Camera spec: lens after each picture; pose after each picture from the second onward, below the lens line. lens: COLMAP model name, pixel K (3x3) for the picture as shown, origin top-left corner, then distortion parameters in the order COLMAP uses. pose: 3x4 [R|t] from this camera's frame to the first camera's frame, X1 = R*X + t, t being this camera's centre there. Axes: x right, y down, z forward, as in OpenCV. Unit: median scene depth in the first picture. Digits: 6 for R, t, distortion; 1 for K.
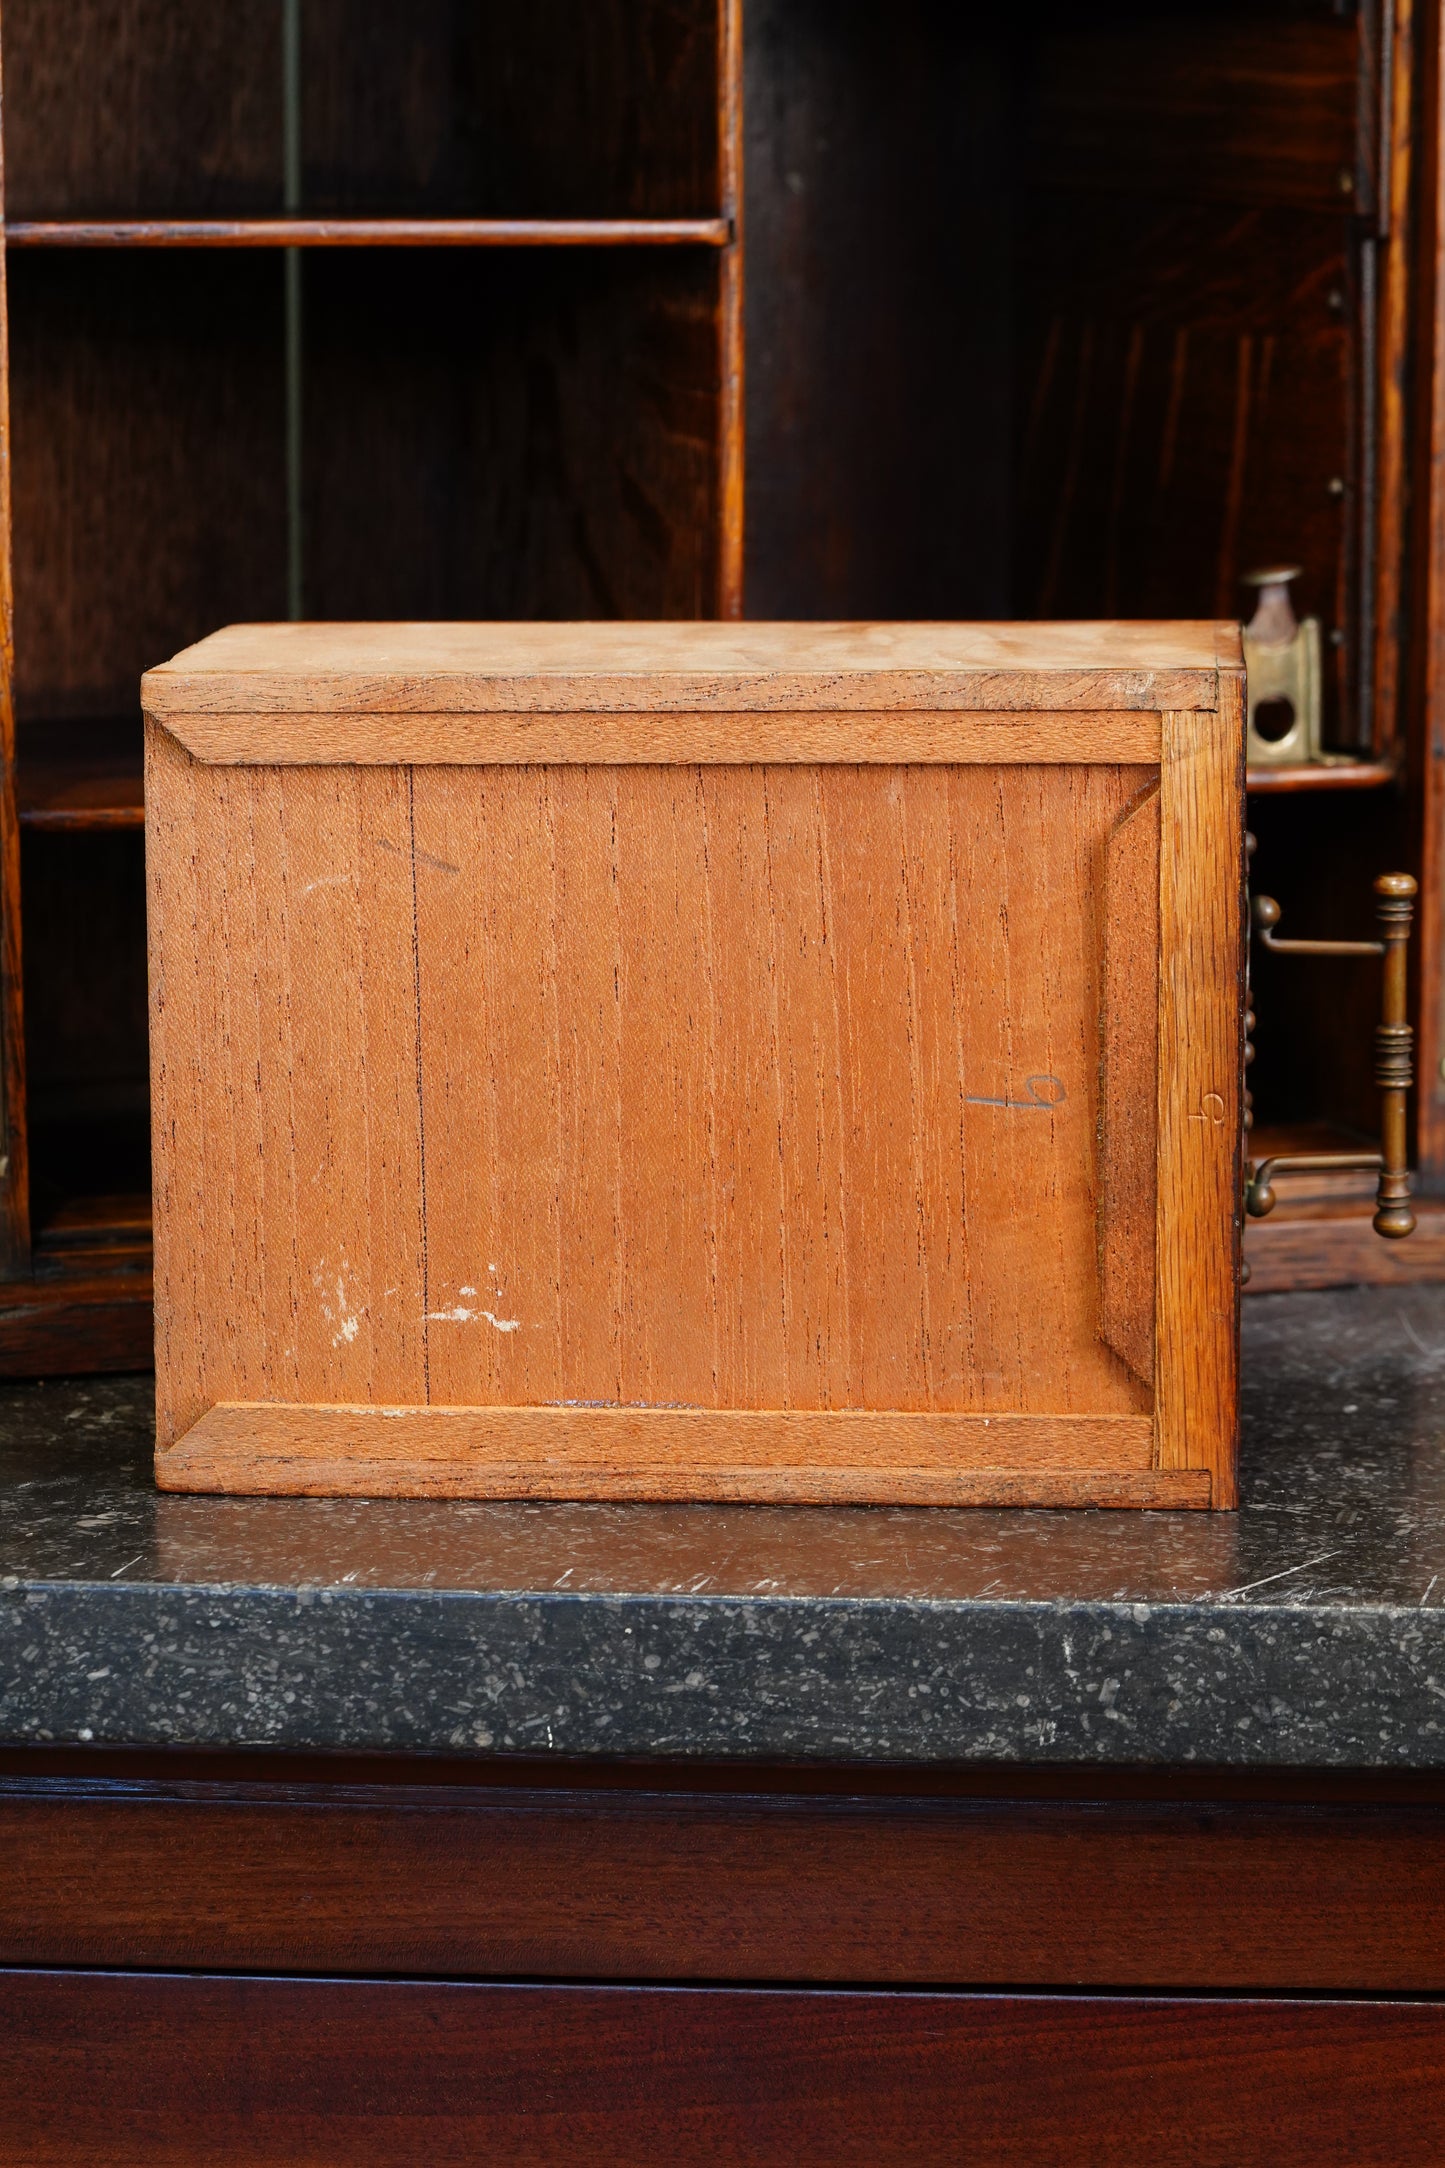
lens RADIAL K [[6462.7, 0, 716.4], [0, 6462.7, 1228.9], [0, 0, 1]] dist [-0.203963, 0.000000]
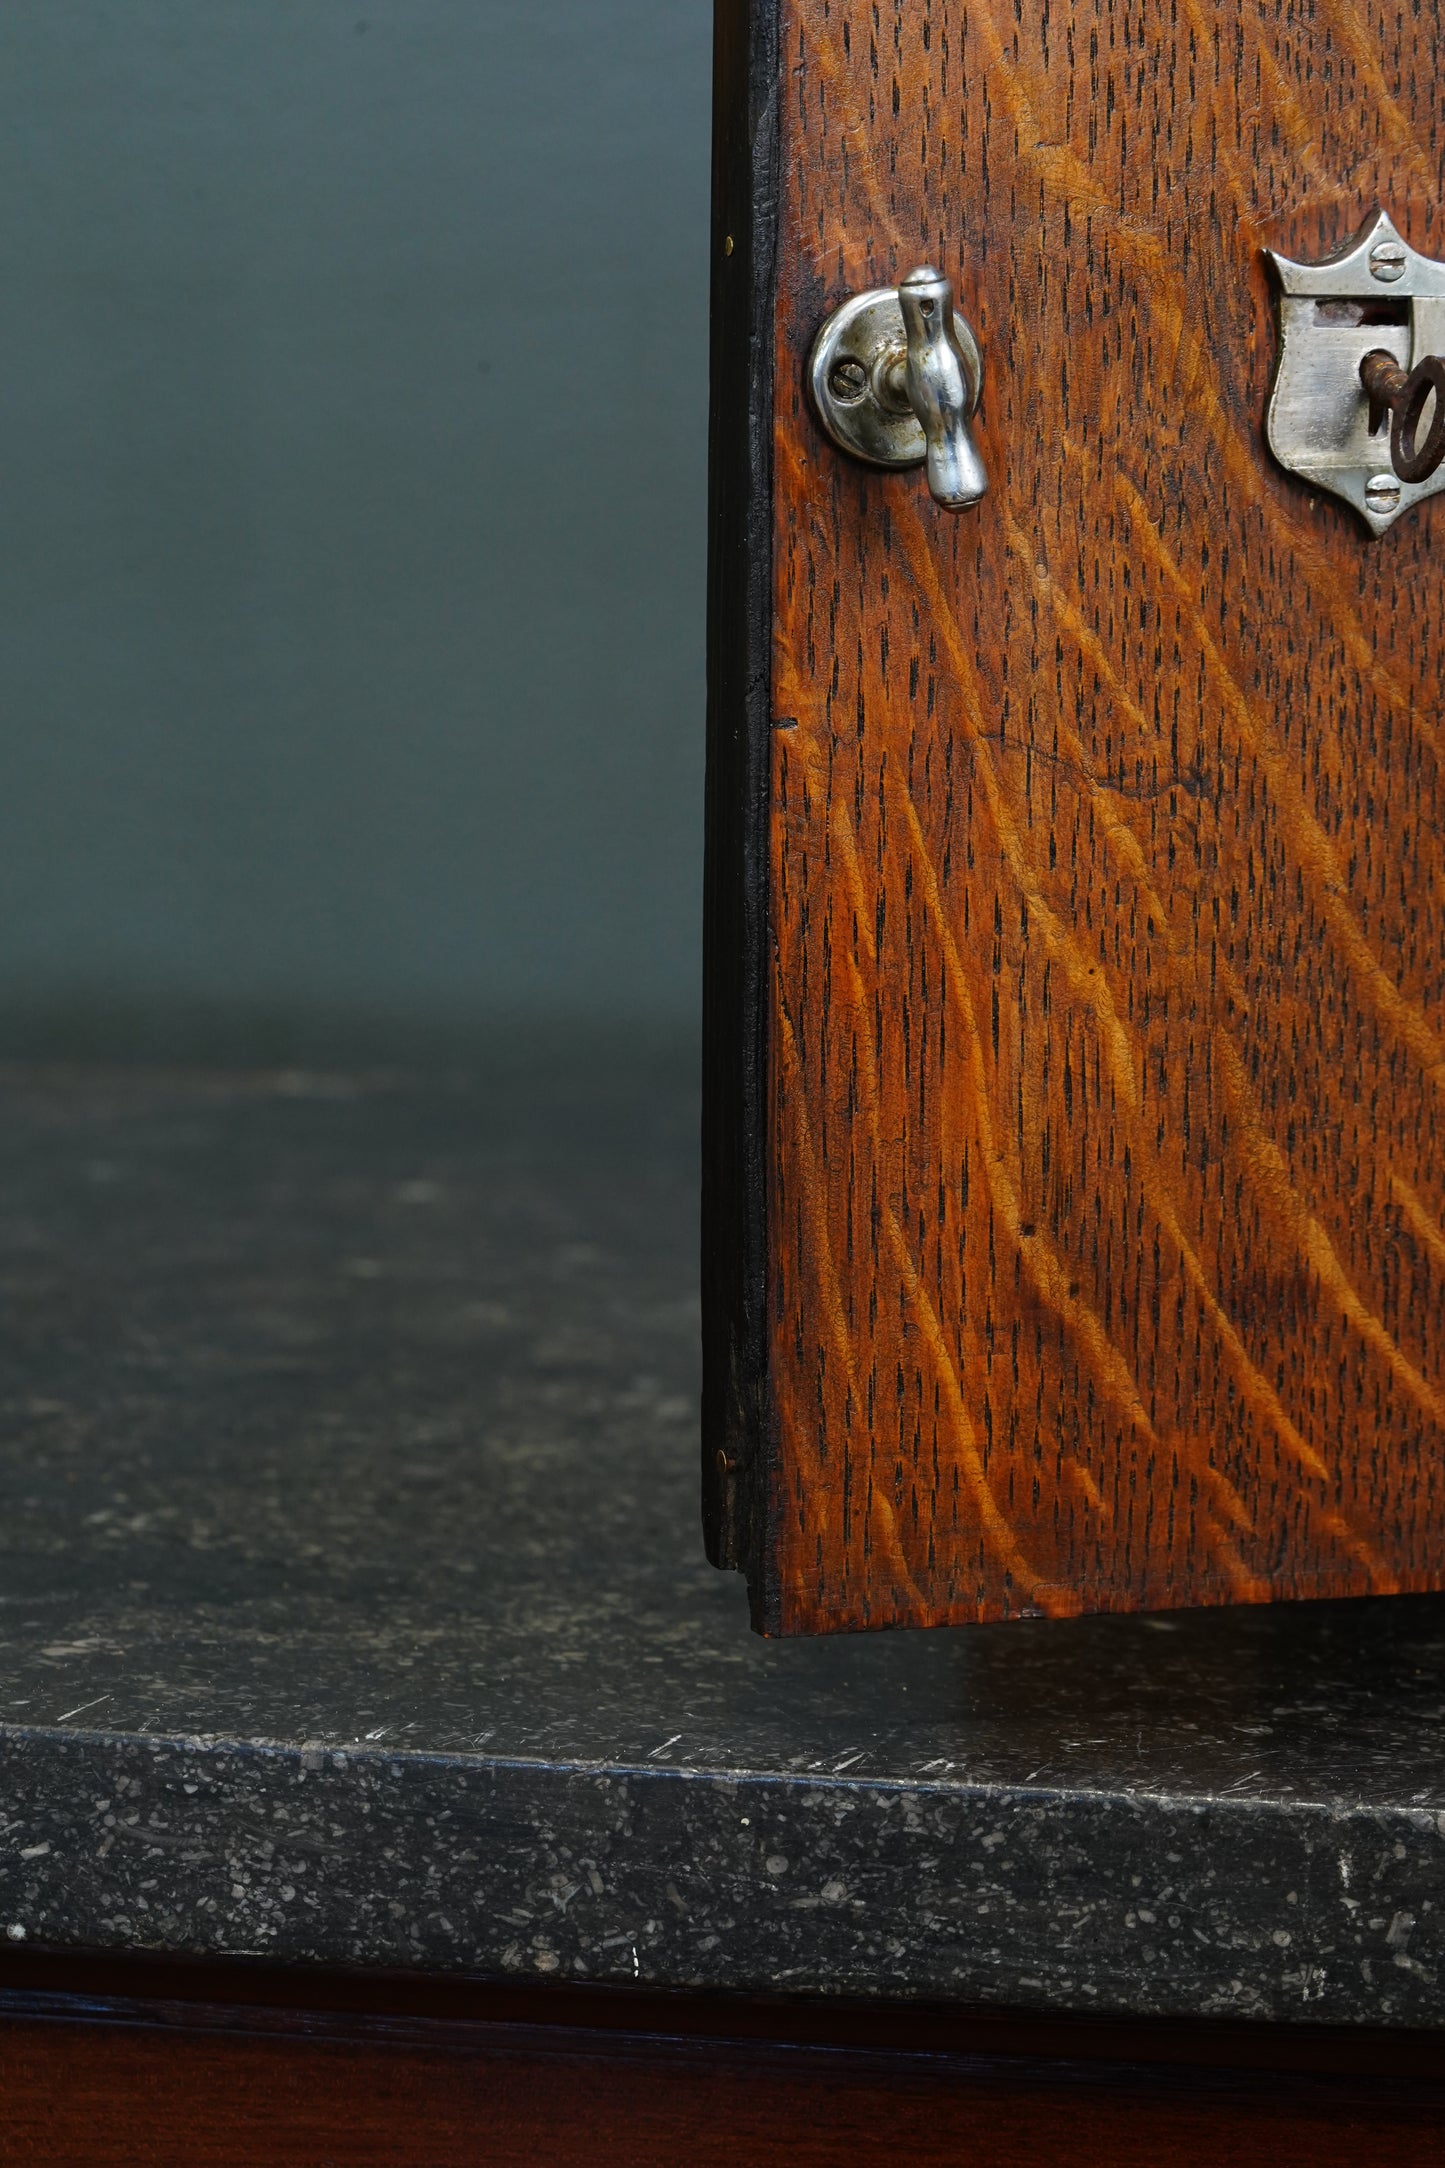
lens RADIAL K [[6462.7, 0, 726.0], [0, 6462.7, 1080.6], [0, 0, 1]] dist [-0.203963, 0.000000]
pose [[0.996322, 0.030879, -0.079931, 0.039535], [-0.035412, 0.997806, -0.055934, 0.019343], [0.078028, 0.058559, 0.995230, 0.267217]]
